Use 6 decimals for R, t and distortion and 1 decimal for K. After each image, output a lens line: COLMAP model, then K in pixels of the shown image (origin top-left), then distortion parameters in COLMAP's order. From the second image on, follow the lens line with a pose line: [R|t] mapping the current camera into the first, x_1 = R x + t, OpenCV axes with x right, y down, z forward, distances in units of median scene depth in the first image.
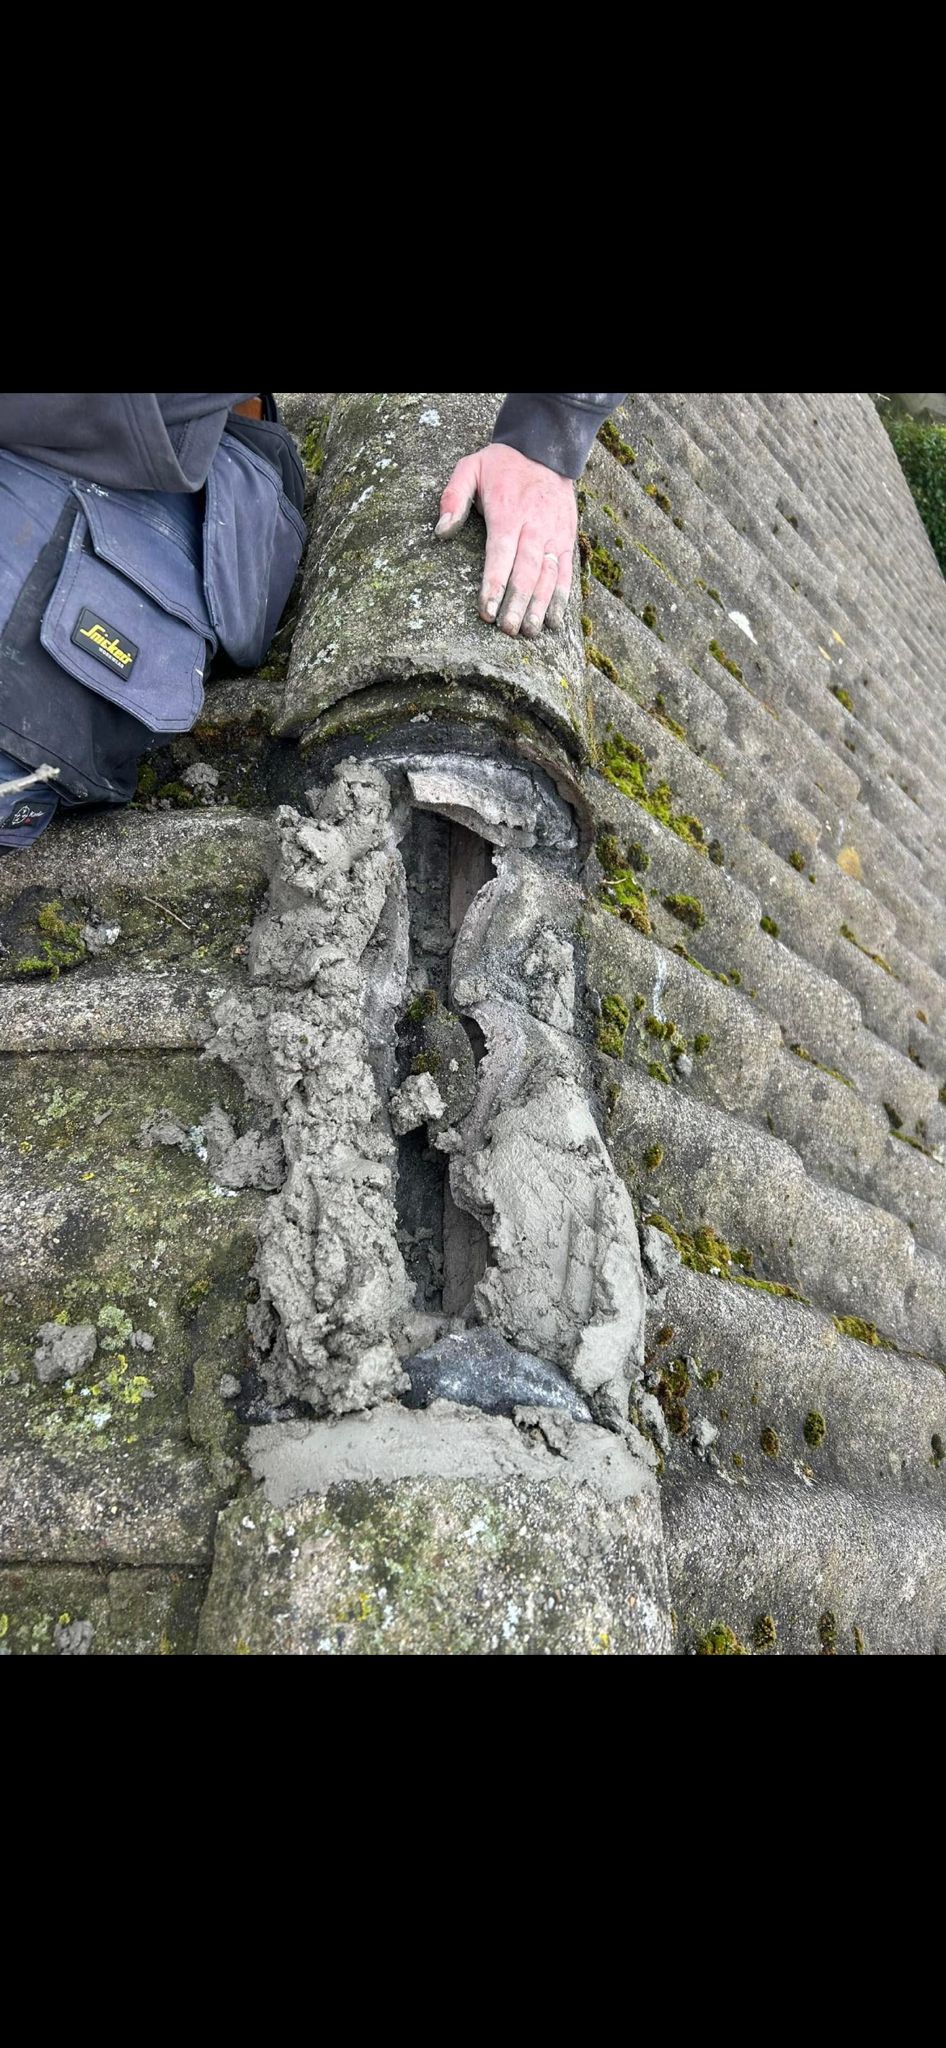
lens RADIAL K [[926.5, 0, 470.7], [0, 926.5, 956.3], [0, 0, 1]] dist [0.015572, -0.024201]
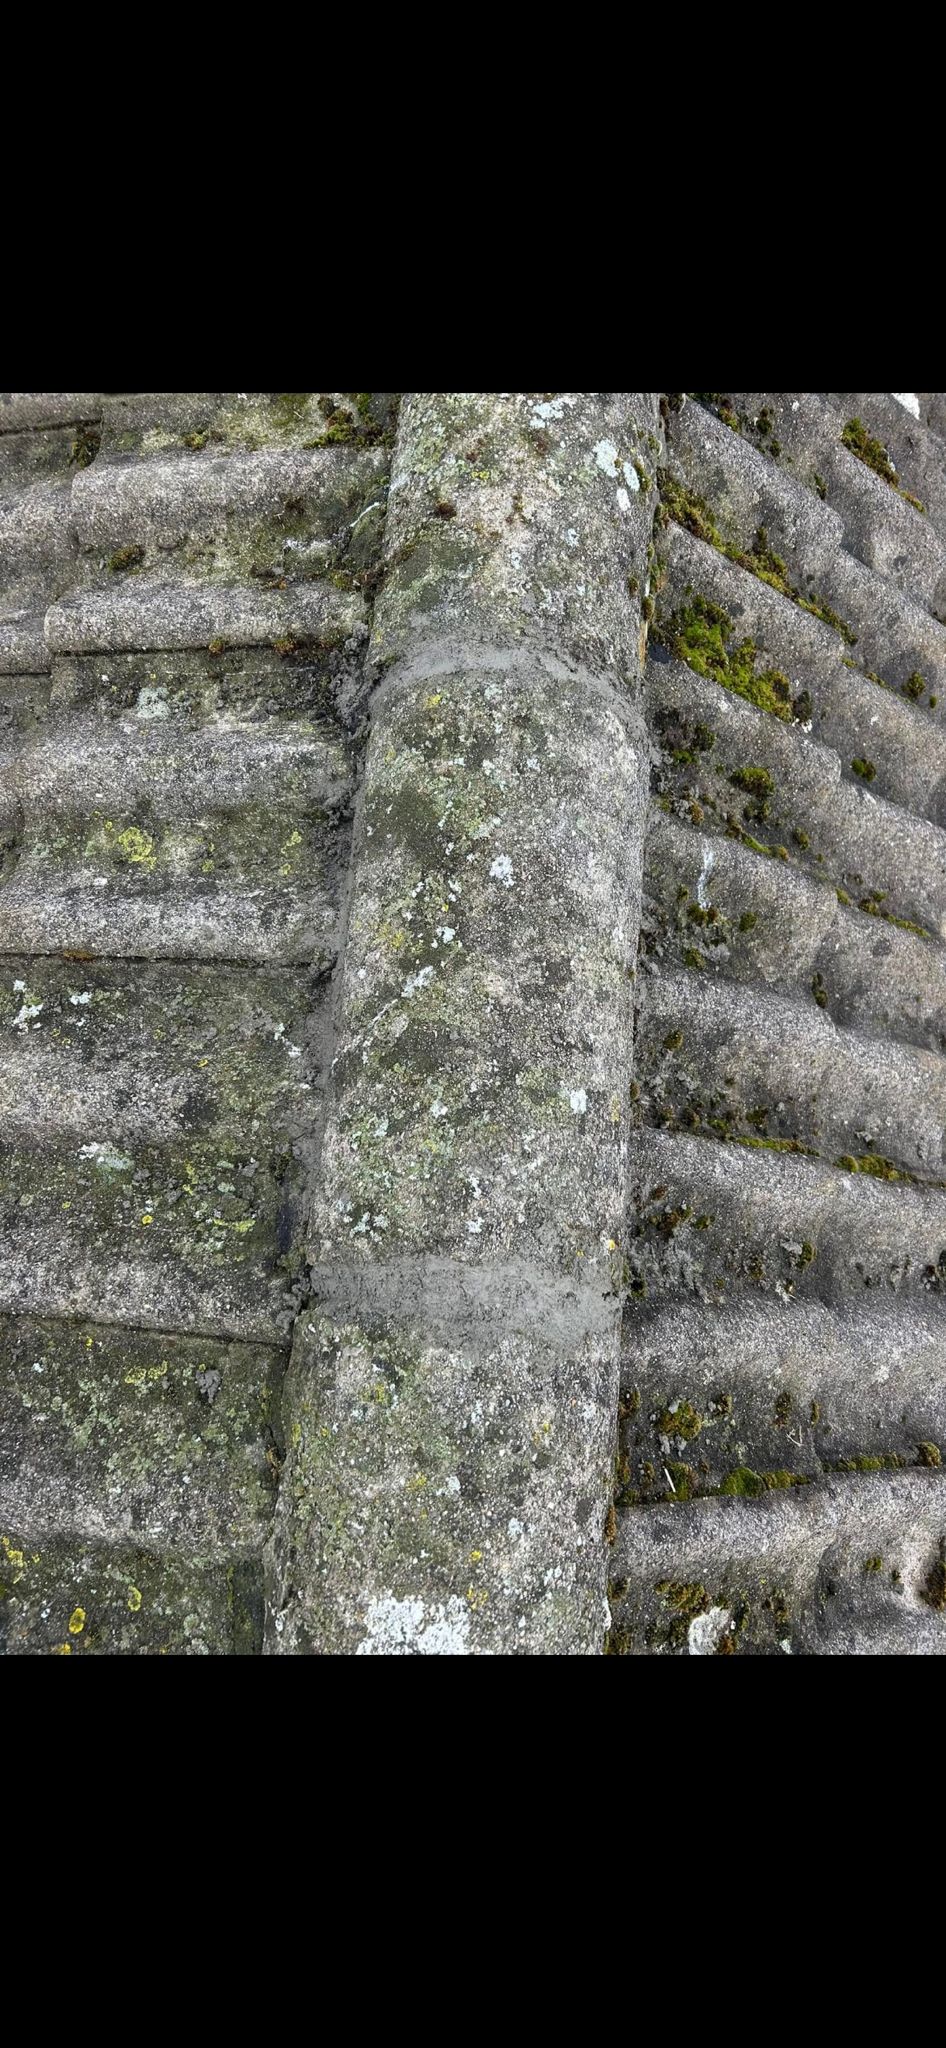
lens RADIAL K [[926.5, 0, 470.7], [0, 926.5, 956.3], [0, 0, 1]] dist [0.015572, -0.024201]
pose [[0.986742, 0.032896, -0.158929, 0.121472], [0.011316, 0.962916, 0.269563, -0.190625], [0.161903, -0.267788, 0.949777, -0.106294]]
